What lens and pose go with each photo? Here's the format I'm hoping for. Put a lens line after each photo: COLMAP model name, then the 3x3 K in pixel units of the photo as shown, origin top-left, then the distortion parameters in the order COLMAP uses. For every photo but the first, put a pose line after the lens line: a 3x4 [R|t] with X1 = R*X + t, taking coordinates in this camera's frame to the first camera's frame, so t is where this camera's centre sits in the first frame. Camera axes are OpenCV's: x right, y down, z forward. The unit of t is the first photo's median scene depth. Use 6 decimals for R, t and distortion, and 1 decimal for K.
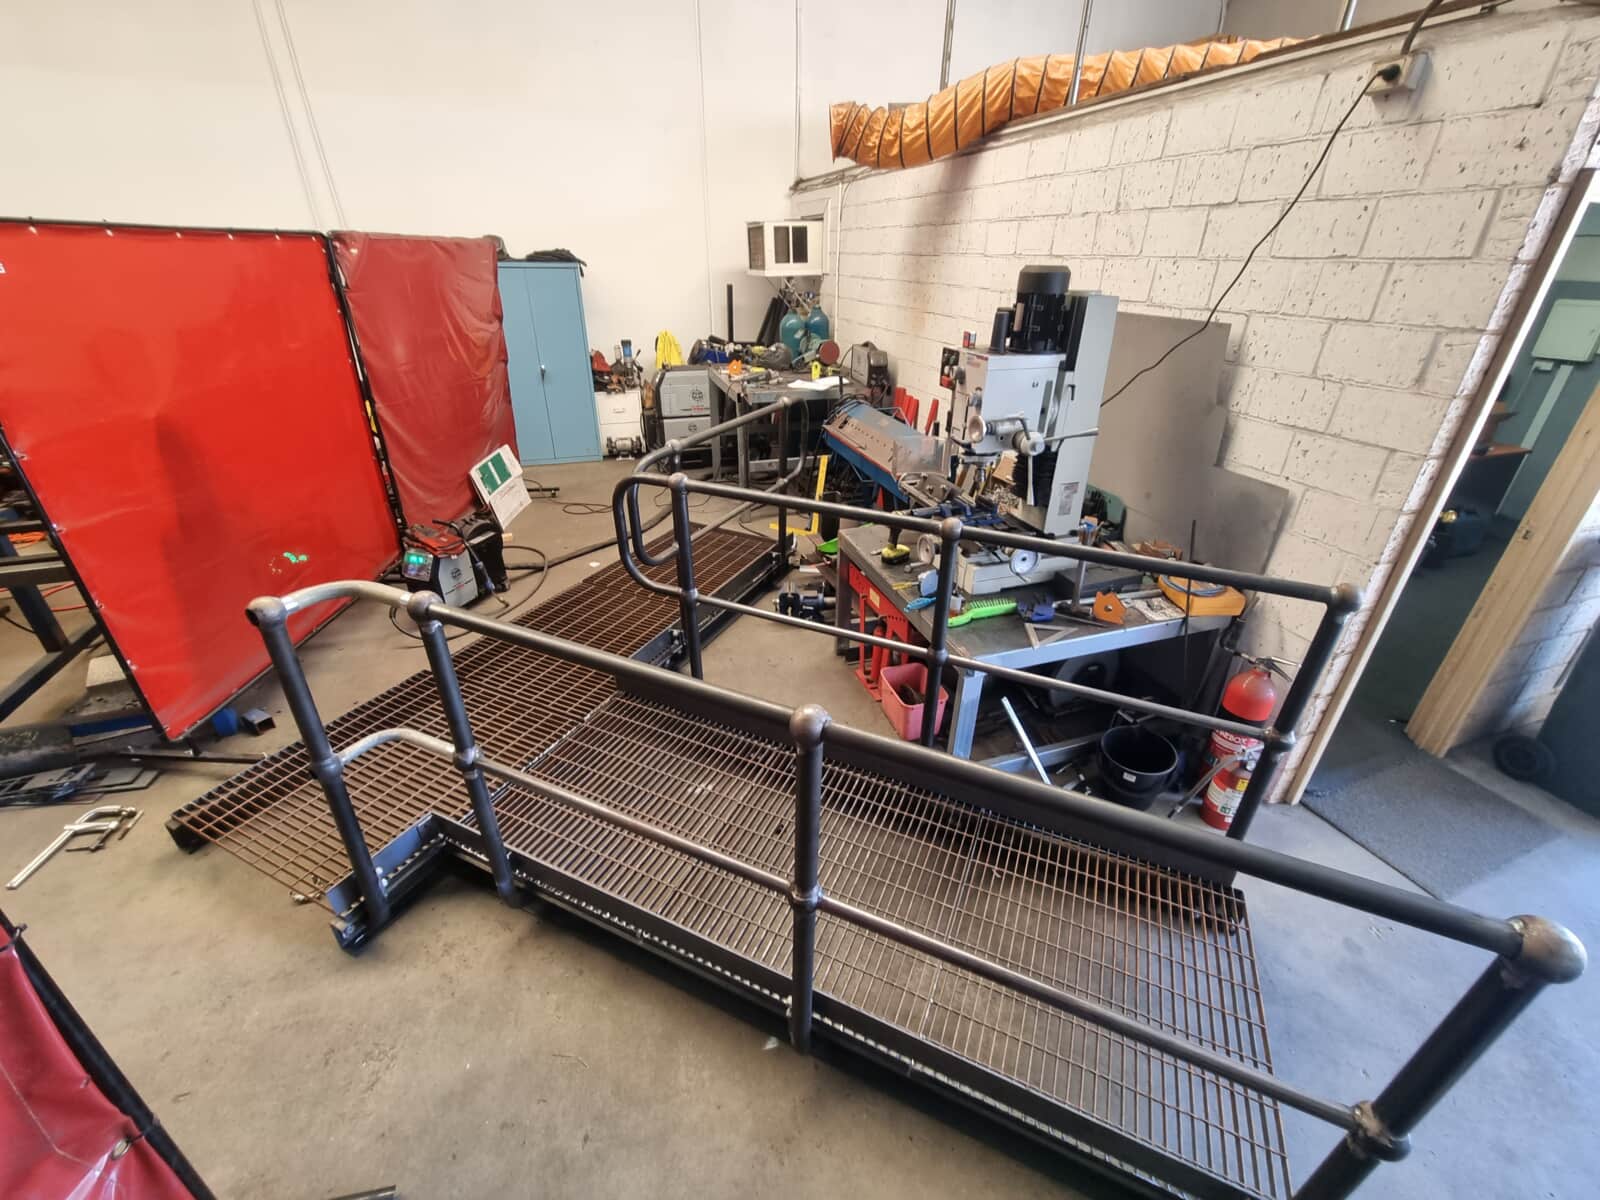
lens RADIAL K [[660.2, 0, 792.4], [0, 660.2, 602.9], [0, 0, 1]] dist [-0.002279, -0.000992]
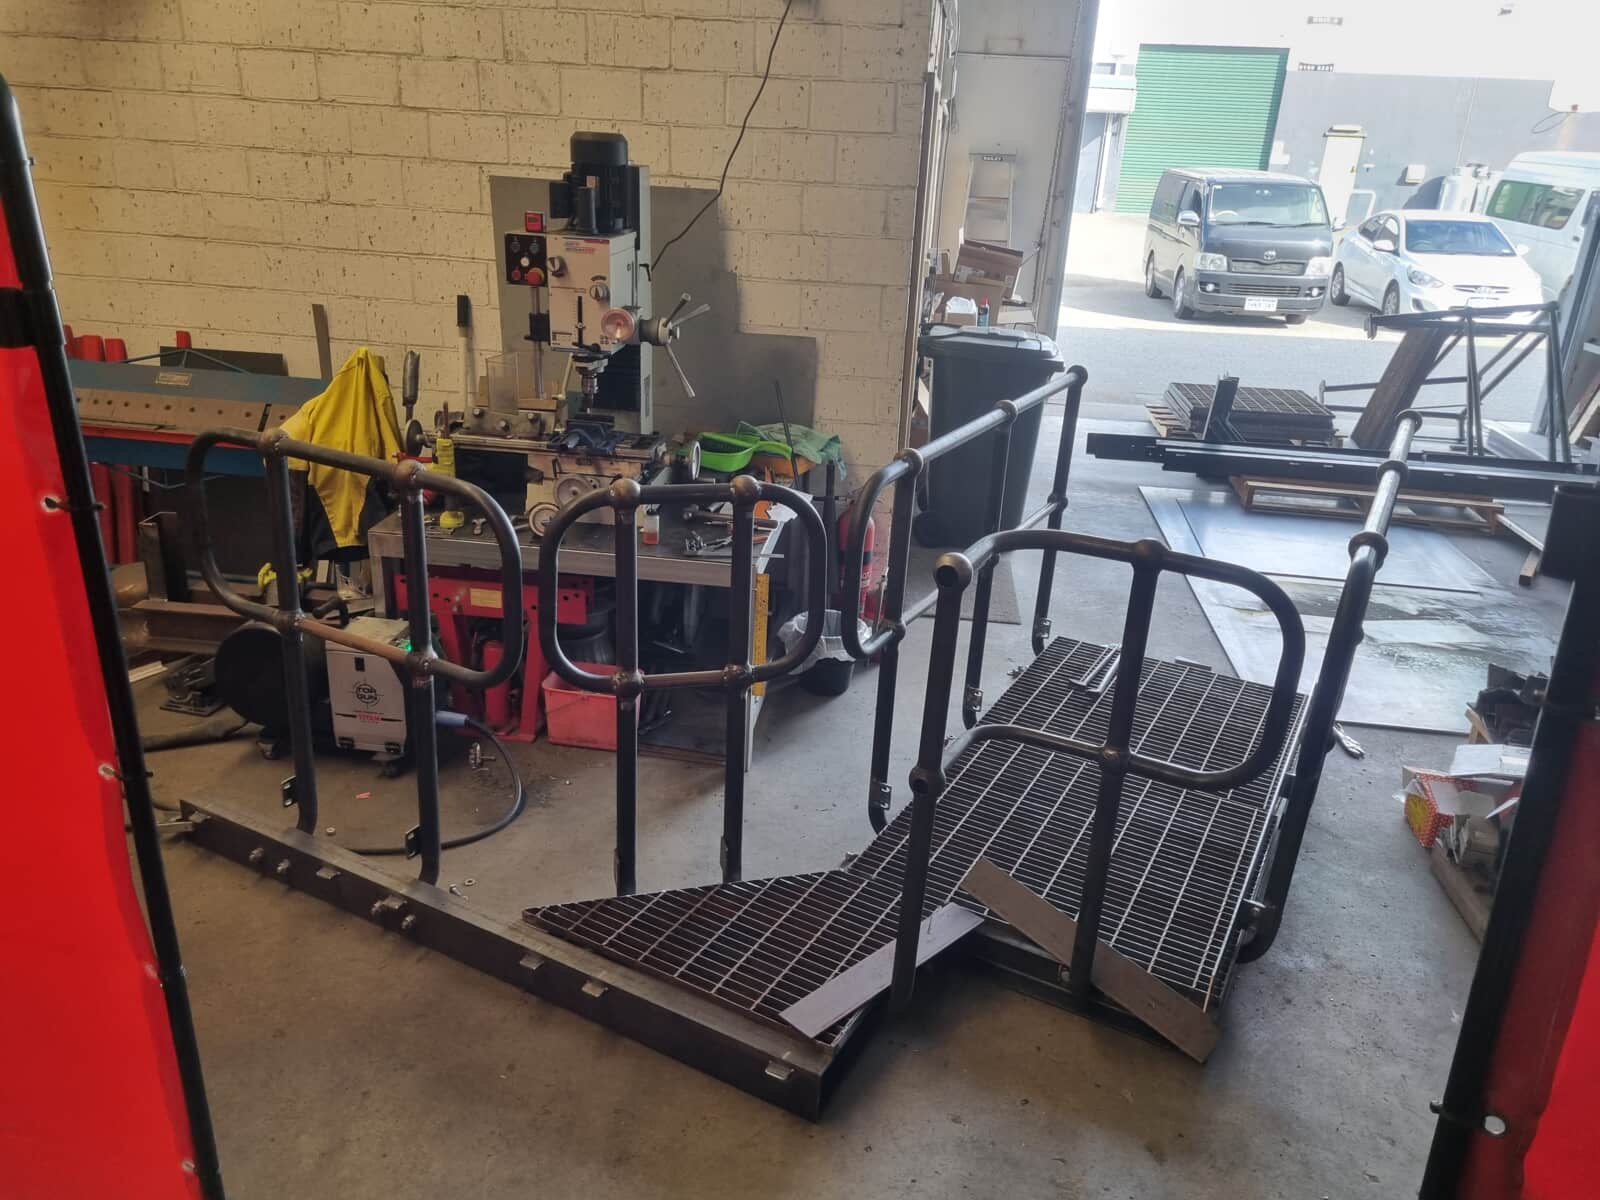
lens RADIAL K [[1193.9, 0, 800.0], [0, 1193.9, 600.0], [0, 0, 1]] dist [0.046530, -0.006208]
pose [[0.422971, -0.327050, 0.845065, -1.101472], [0.385328, 0.908991, 0.158926, -0.106635], [-0.820133, 0.258406, 0.510498, 0.137506]]
